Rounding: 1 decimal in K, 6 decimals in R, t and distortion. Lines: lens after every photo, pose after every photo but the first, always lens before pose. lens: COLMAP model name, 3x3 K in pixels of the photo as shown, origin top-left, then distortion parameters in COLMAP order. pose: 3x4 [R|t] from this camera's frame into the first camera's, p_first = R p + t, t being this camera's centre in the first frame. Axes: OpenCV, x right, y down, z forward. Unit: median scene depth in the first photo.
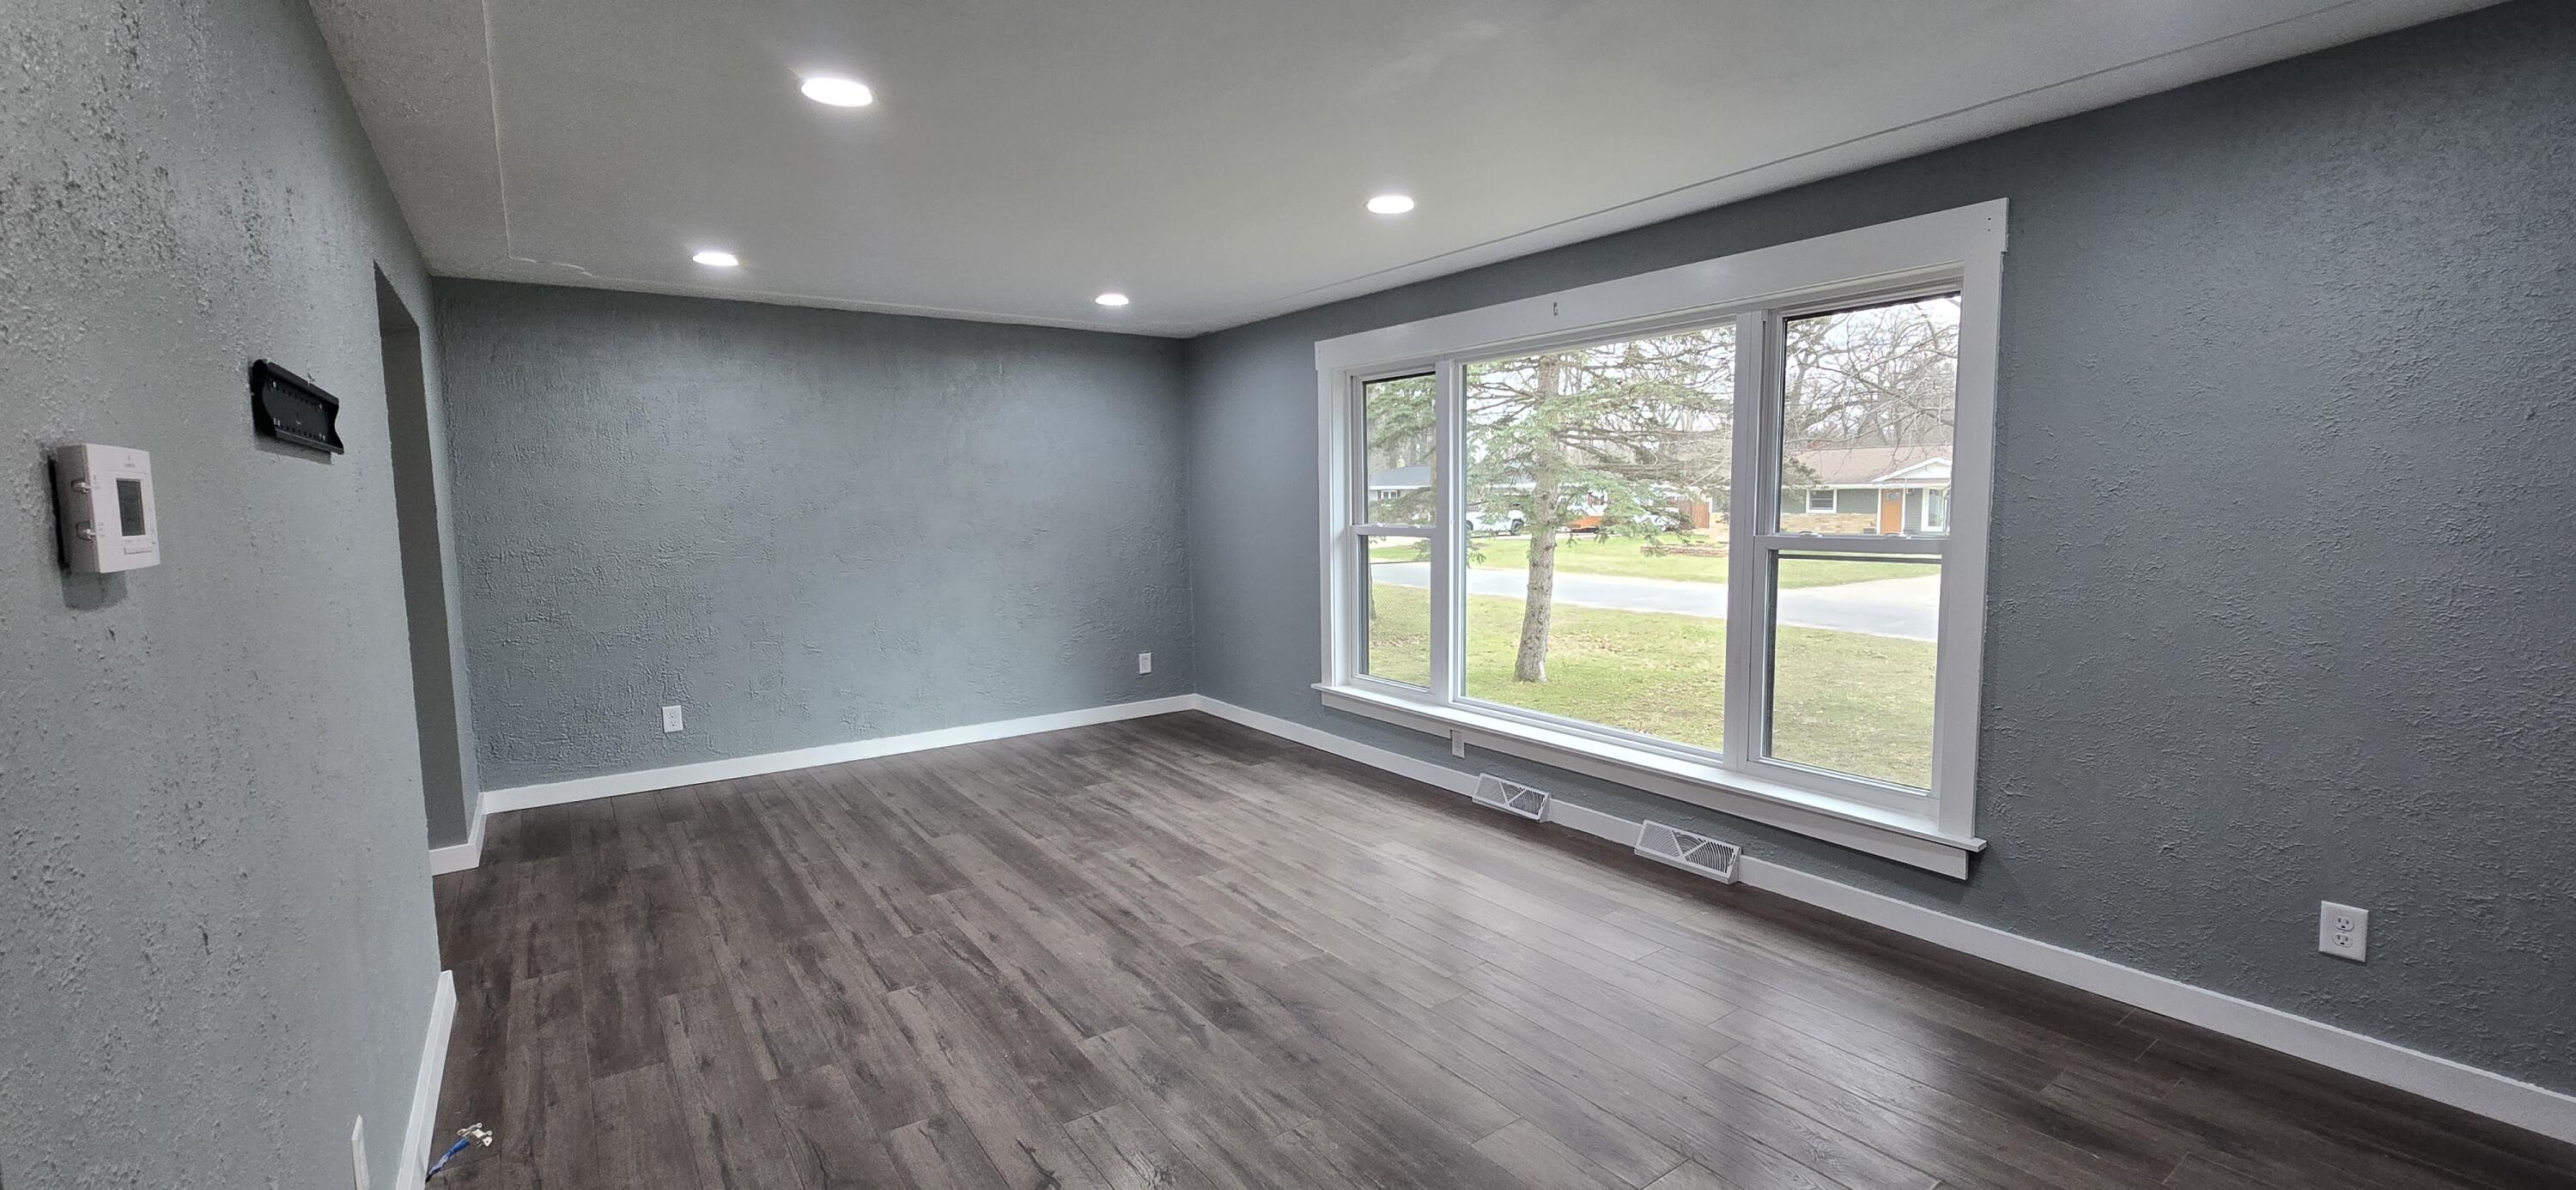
lens RADIAL K [[1058.8, 0, 1333.6], [0, 1058.8, 585.6], [0, 0, 1]] dist [-0.004308, 0.000439]
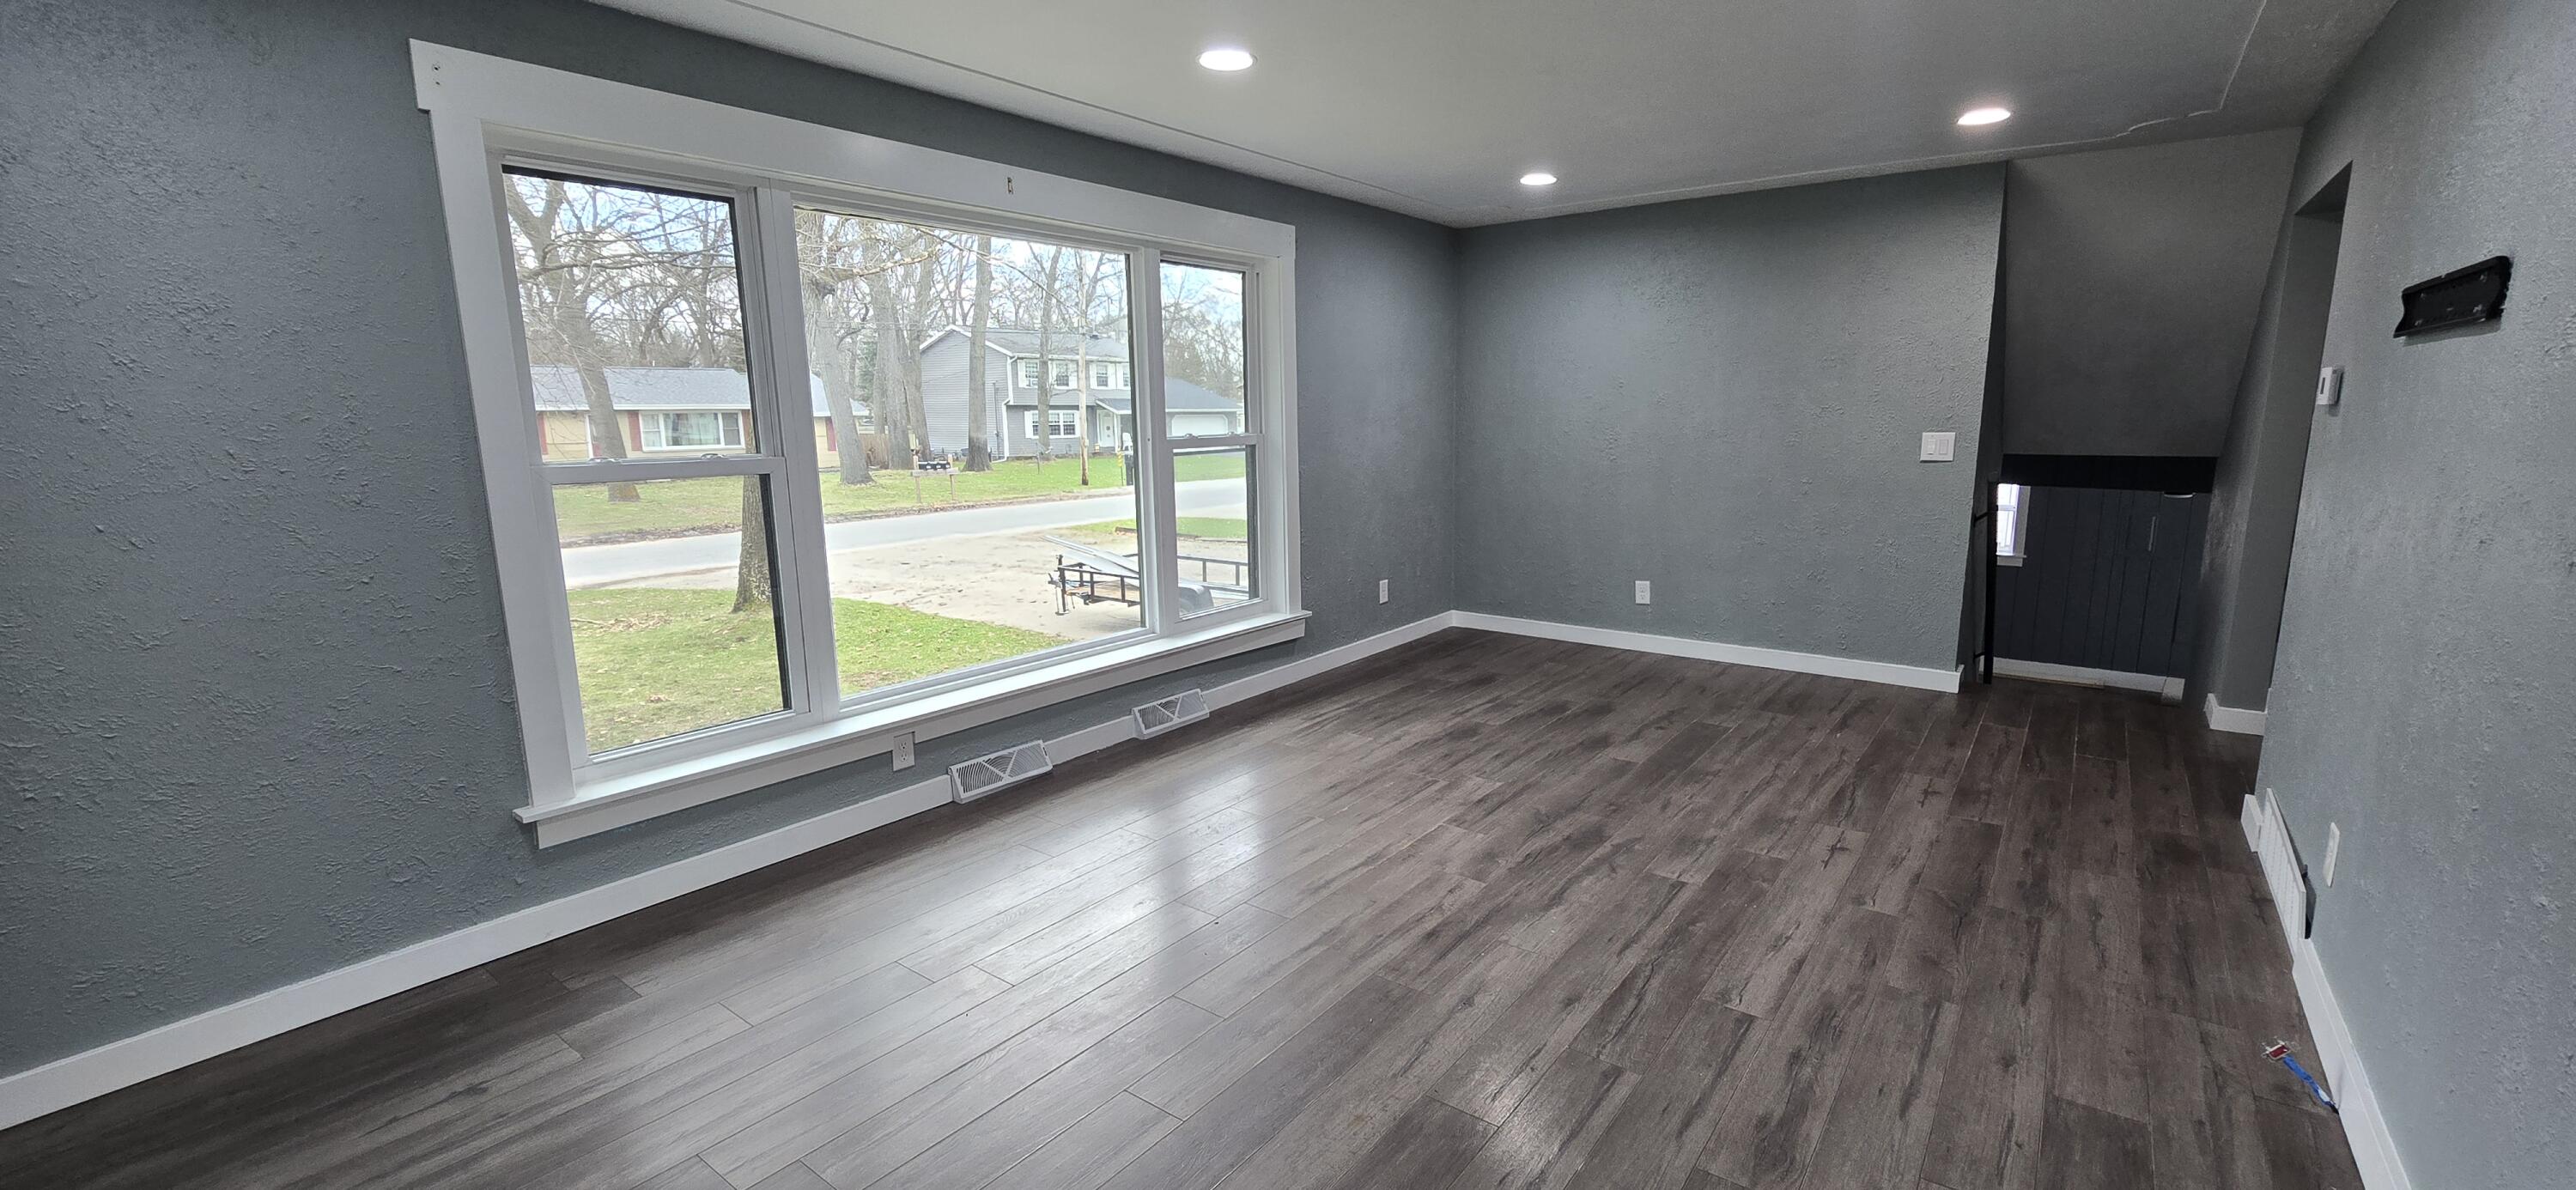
lens RADIAL K [[1058.8, 0, 1277.6], [0, 1058.8, 616.3], [0, 0, 1]] dist [-0.004308, 0.000439]
pose [[-0.272578, -0.173292, 0.946399, -0.792006], [0.093664, 0.974195, 0.205358, -0.084753], [-0.957564, 0.144620, -0.249313, 1.159648]]
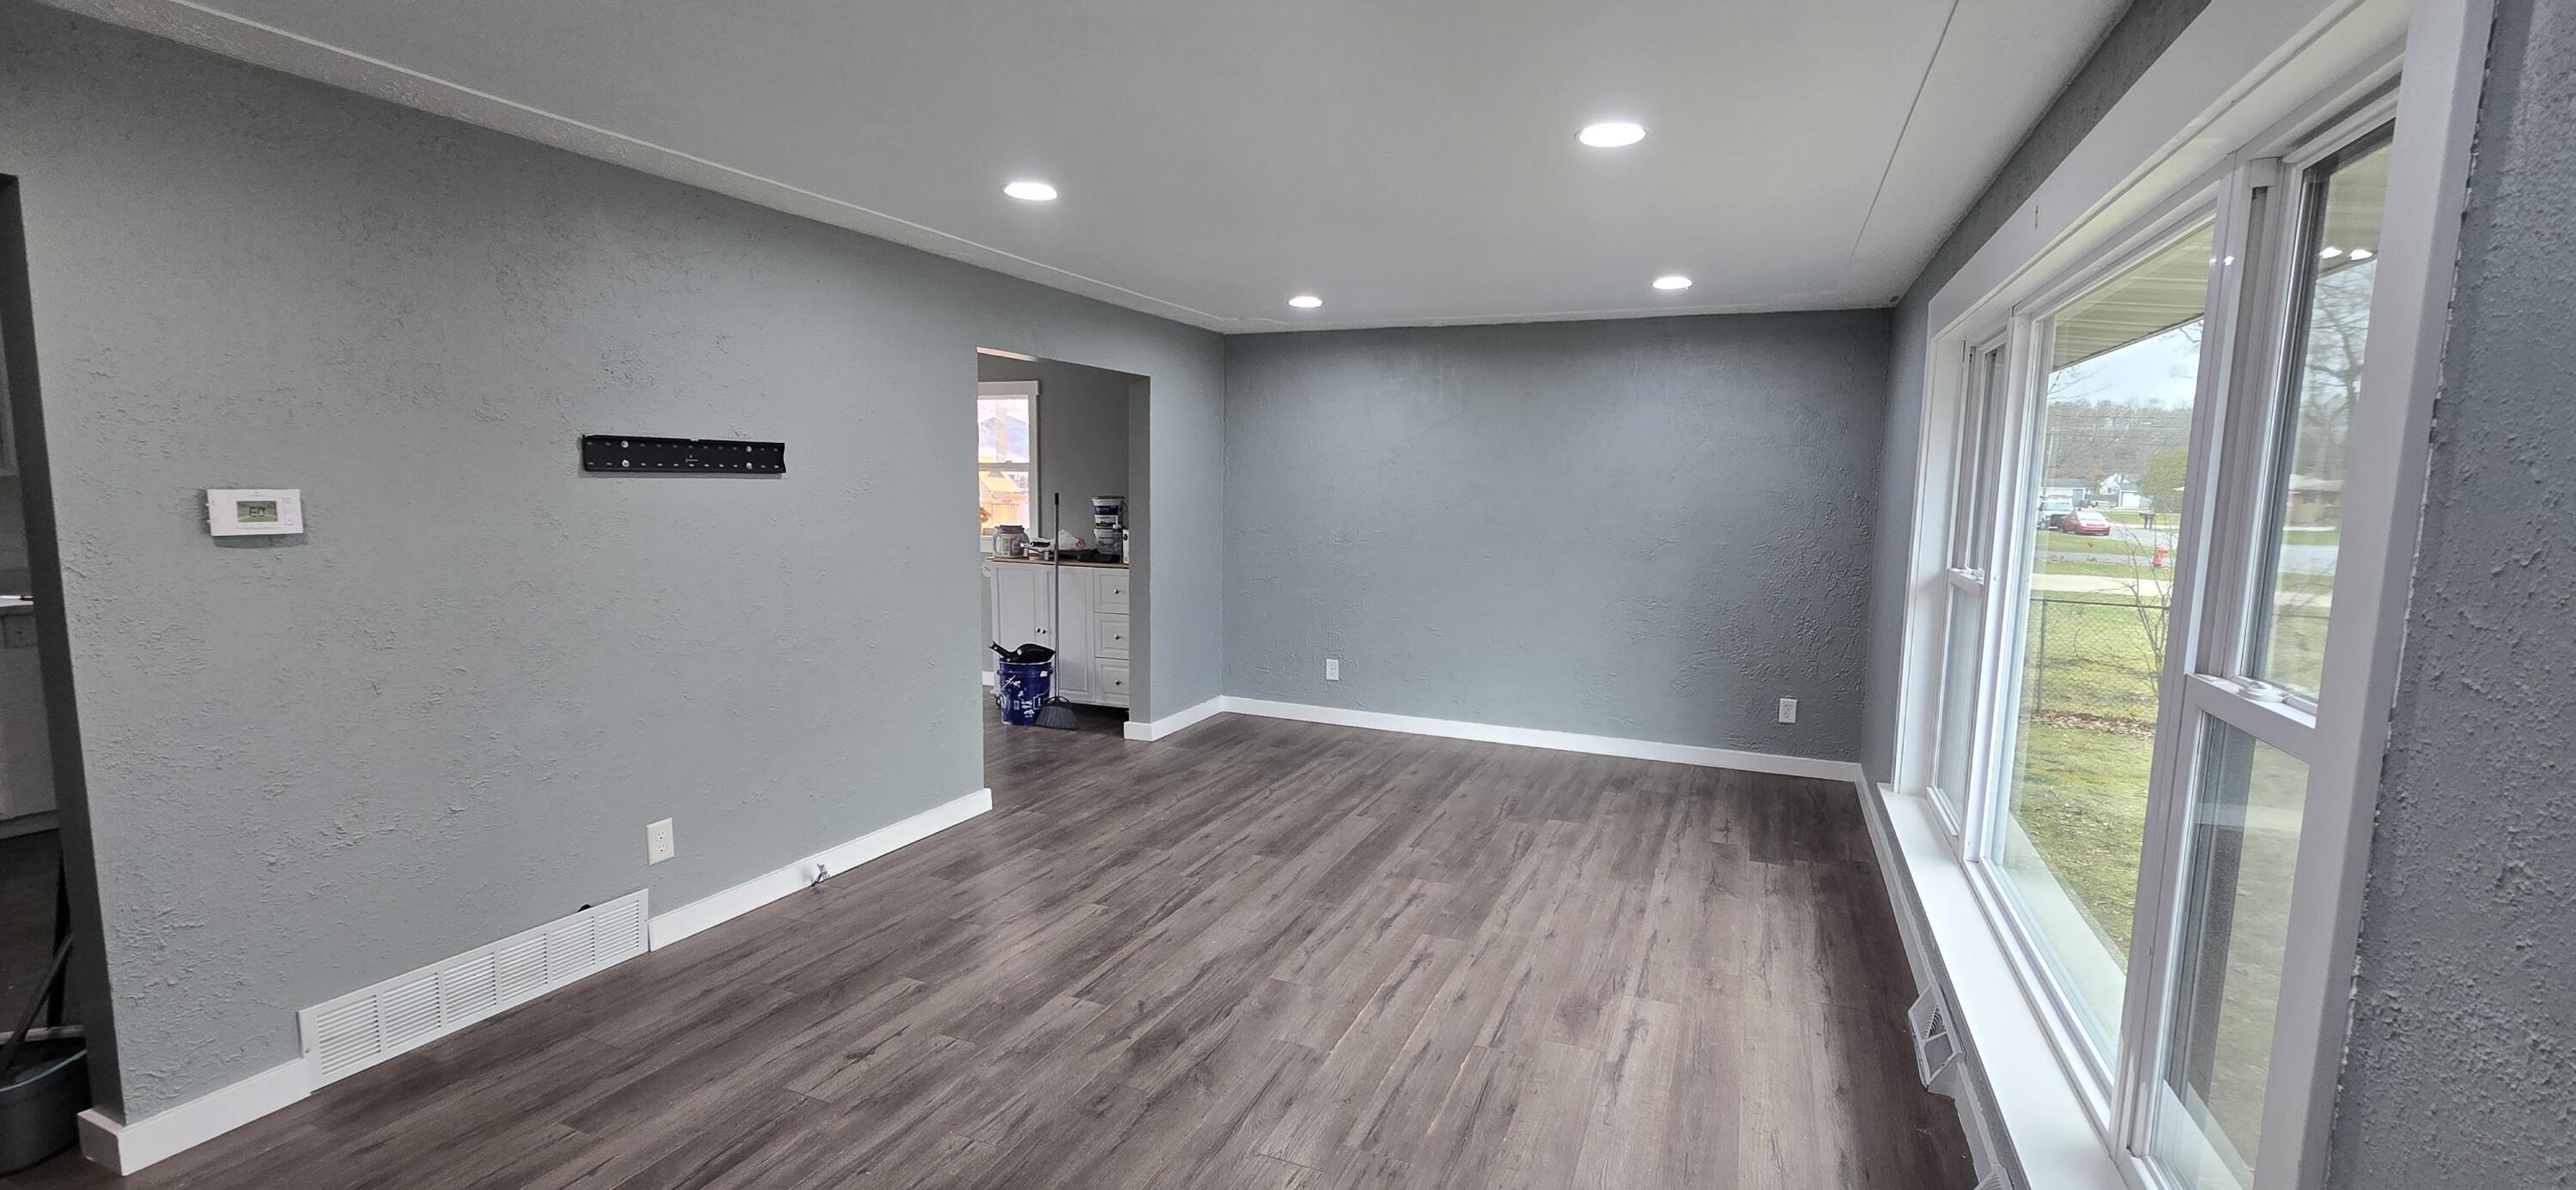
lens RADIAL K [[1058.8, 0, 1300.0], [0, 1058.8, 588.9], [0, 0, 1]] dist [-0.004308, 0.000439]
pose [[0.506872, 0.111477, -0.854783, 0.559503], [-0.097875, 0.992633, 0.071416, -0.073367], [0.856447, 0.047463, 0.514049, 0.425720]]
